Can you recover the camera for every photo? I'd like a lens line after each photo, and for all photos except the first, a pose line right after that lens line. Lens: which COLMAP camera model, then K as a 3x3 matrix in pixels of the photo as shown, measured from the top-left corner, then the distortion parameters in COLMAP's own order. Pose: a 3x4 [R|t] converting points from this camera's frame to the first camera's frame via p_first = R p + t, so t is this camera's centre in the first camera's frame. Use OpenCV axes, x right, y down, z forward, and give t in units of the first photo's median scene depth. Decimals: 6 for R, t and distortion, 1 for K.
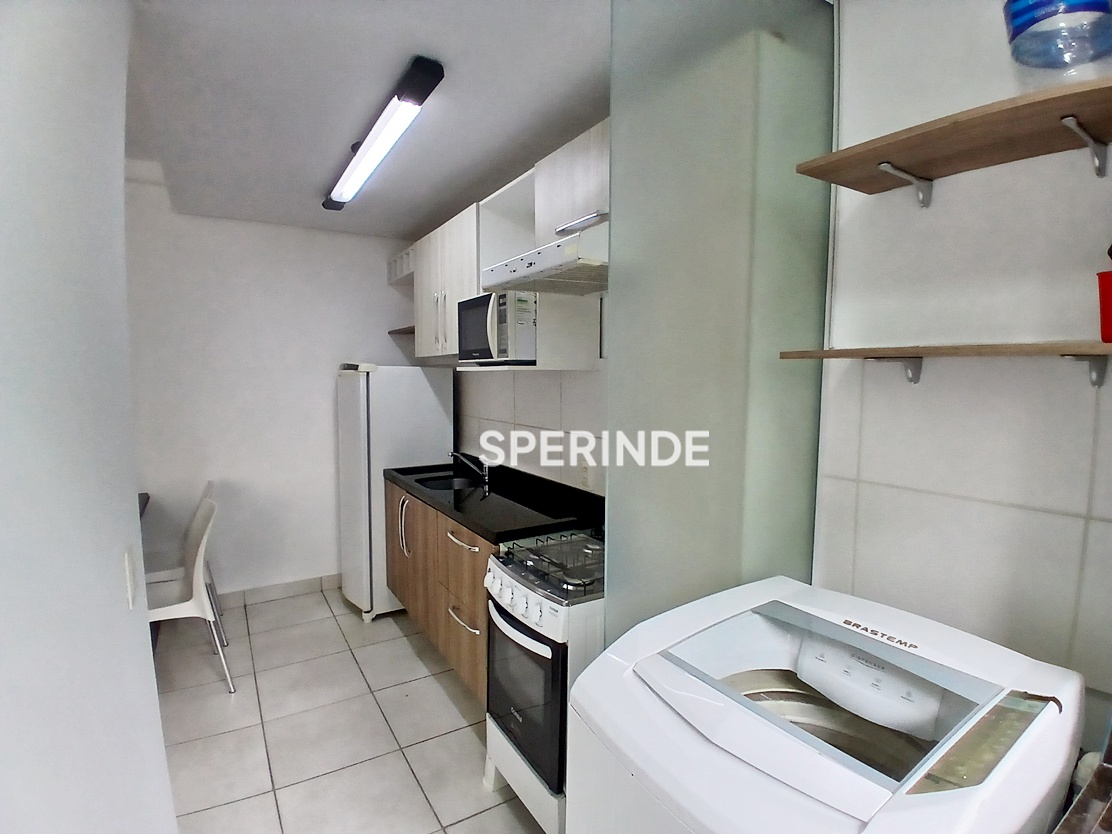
lens RADIAL K [[559.3, 0, 555.8], [0, 559.3, 420.8], [0, 0, 1]] dist [-0.013635, -0.030622]
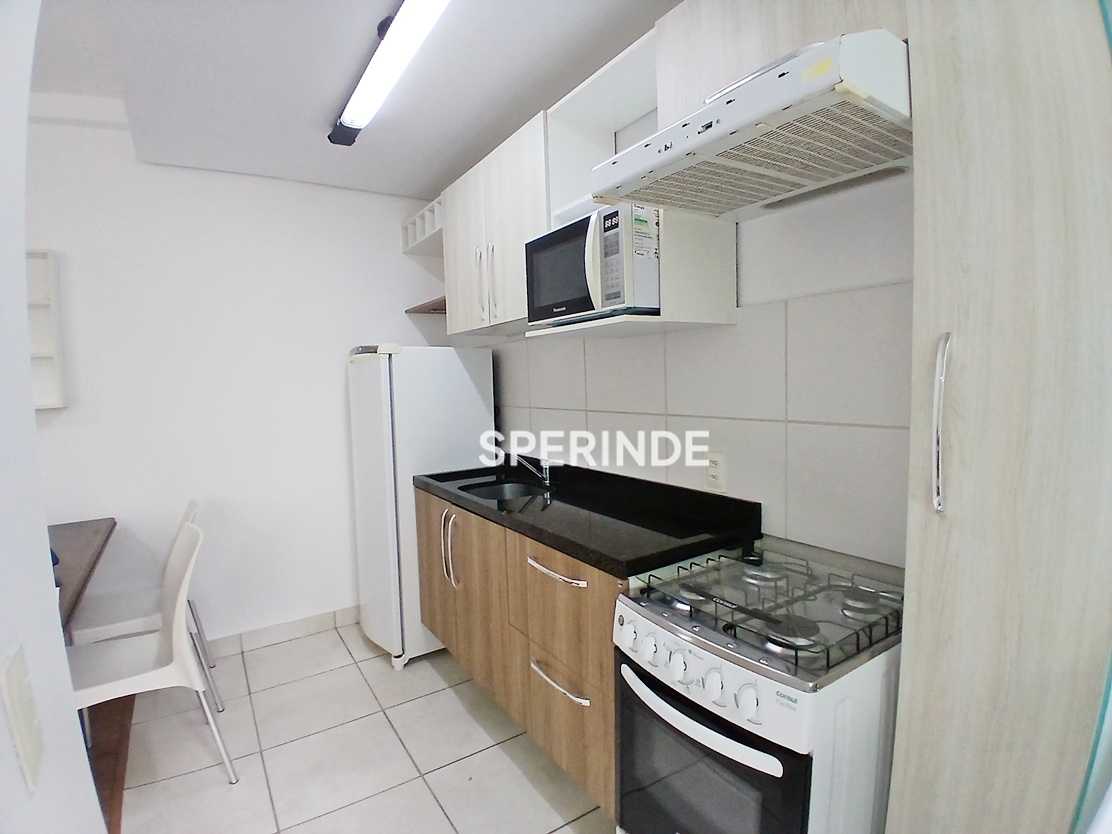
lens RADIAL K [[559.3, 0, 554.2], [0, 559.3, 418.7], [0, 0, 1]] dist [-0.013635, -0.030622]
pose [[0.999256, -0.034833, 0.016582, -0.146135], [0.034996, 0.999341, -0.009650, 0.025141], [-0.016235, 0.010223, 0.999816, 0.247382]]
